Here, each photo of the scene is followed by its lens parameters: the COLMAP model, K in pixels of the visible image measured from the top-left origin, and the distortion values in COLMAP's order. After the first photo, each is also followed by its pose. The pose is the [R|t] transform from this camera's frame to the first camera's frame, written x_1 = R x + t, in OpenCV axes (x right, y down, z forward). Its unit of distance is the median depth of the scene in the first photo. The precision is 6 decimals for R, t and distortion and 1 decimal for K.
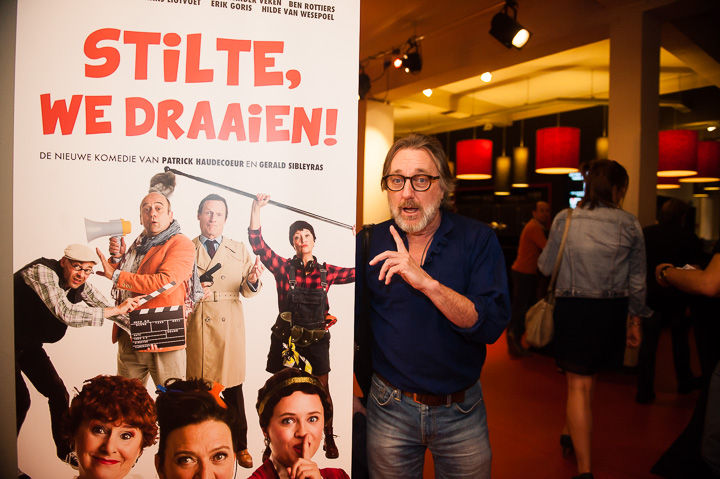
lens RADIAL K [[481.9, 0, 360.3], [0, 481.9, 242.1], [0, 0, 1]] dist [-0.053383, -0.007942]
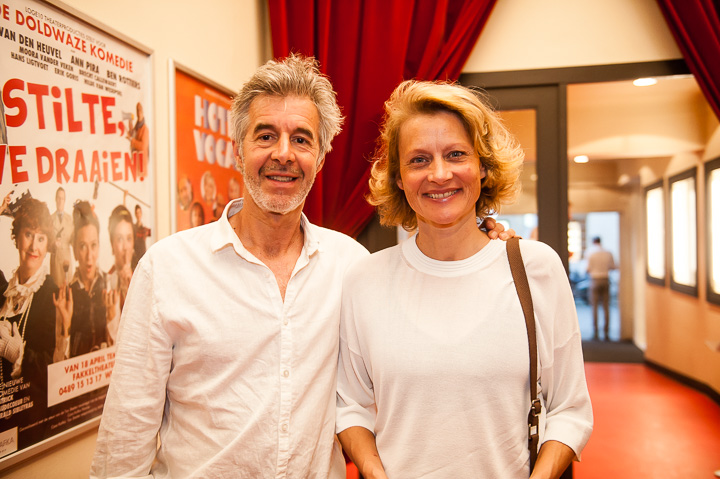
lens RADIAL K [[664.7, 0, 361.7], [0, 664.7, 240.5], [0, 0, 1]] dist [0.010526, 0.000000]
pose [[0.428122, -0.109999, 0.897002, -1.440883], [0.073214, 0.993524, 0.086892, -0.163973], [-0.900750, 0.028473, 0.433403, -0.272224]]
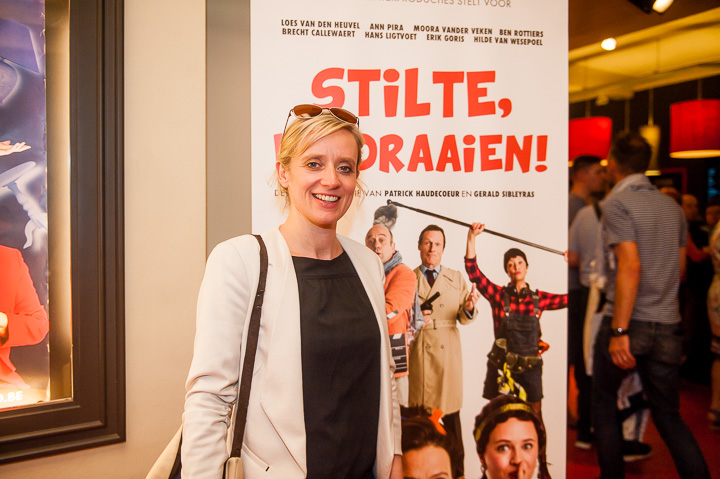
lens RADIAL K [[593.0, 0, 358.0], [0, 593.0, 240.6], [0, 0, 1]] dist [-0.015712, -0.008333]
pose [[0.994291, -0.018575, -0.105076, -0.326629], [0.018302, 0.999826, -0.003558, -0.063334], [0.105124, 0.001614, 0.994458, -0.274373]]
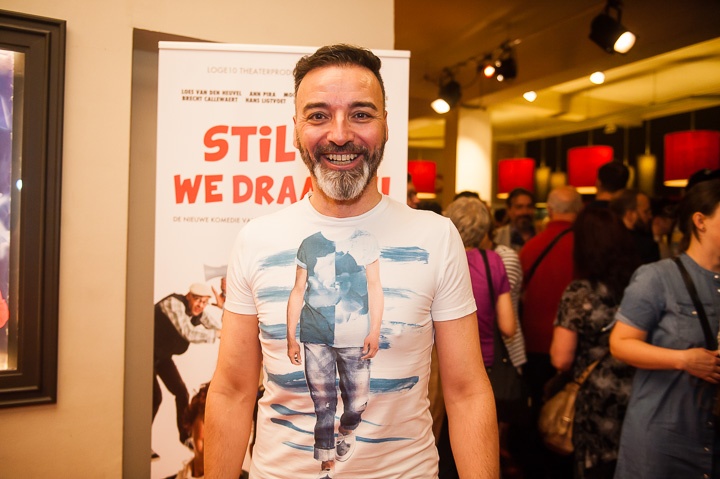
lens RADIAL K [[593.0, 0, 361.3], [0, 593.0, 239.1], [0, 0, 1]] dist [-0.015712, -0.008333]
pose [[0.984540, -0.003815, -0.175120, 0.156448], [-0.003357, 0.999168, -0.040639, -0.050740], [0.175130, 0.040599, 0.983708, -0.570132]]
